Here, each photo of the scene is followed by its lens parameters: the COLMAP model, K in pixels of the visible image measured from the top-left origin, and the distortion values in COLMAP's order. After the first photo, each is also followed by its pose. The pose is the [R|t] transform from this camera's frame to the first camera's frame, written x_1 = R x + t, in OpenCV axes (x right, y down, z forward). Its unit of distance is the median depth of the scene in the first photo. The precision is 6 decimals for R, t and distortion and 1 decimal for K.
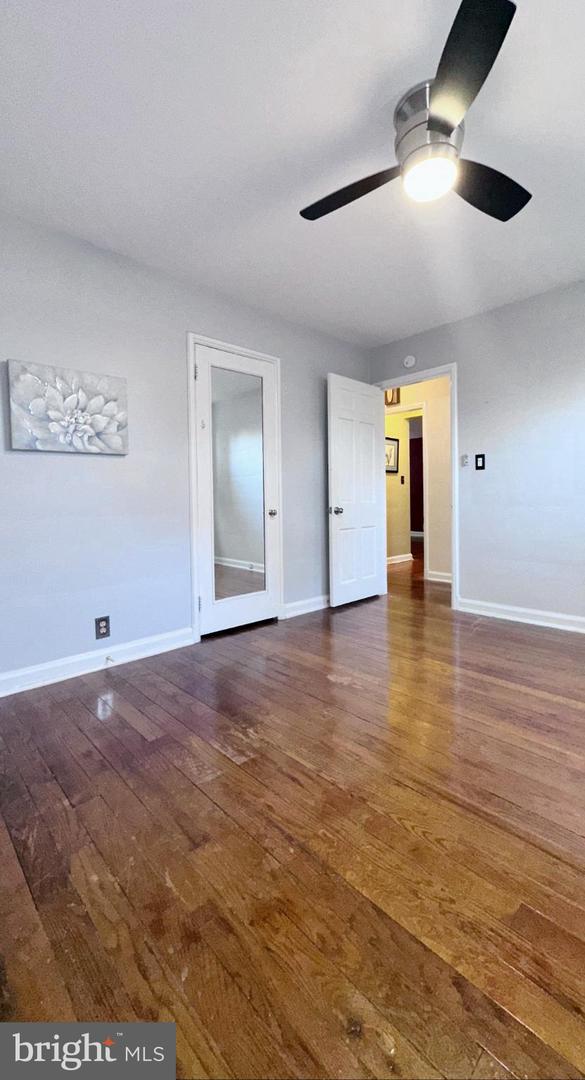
lens RADIAL K [[427.2, 0, 295.3], [0, 427.2, 507.7], [0, 0, 1]] dist [-0.001606, -0.000255]
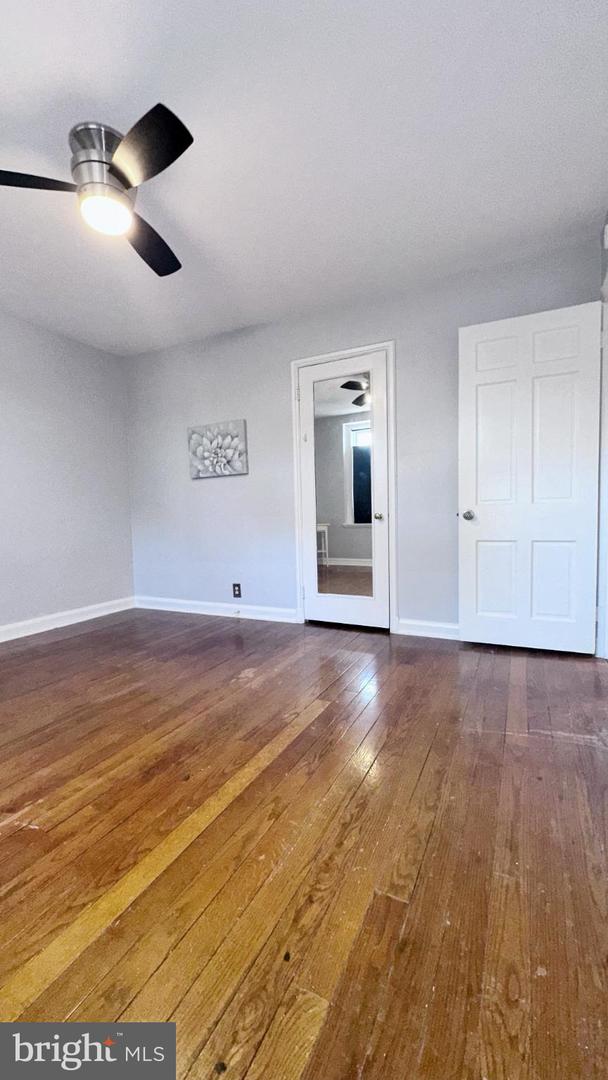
lens RADIAL K [[432.4, 0, 306.5], [0, 432.4, 540.7], [0, 0, 1]] dist [-0.001708, -0.000290]
pose [[0.345728, 0.072084, -0.935562, 1.092909], [0.004918, 0.996892, 0.078627, -0.015232], [0.938322, -0.031784, 0.344299, 0.736988]]
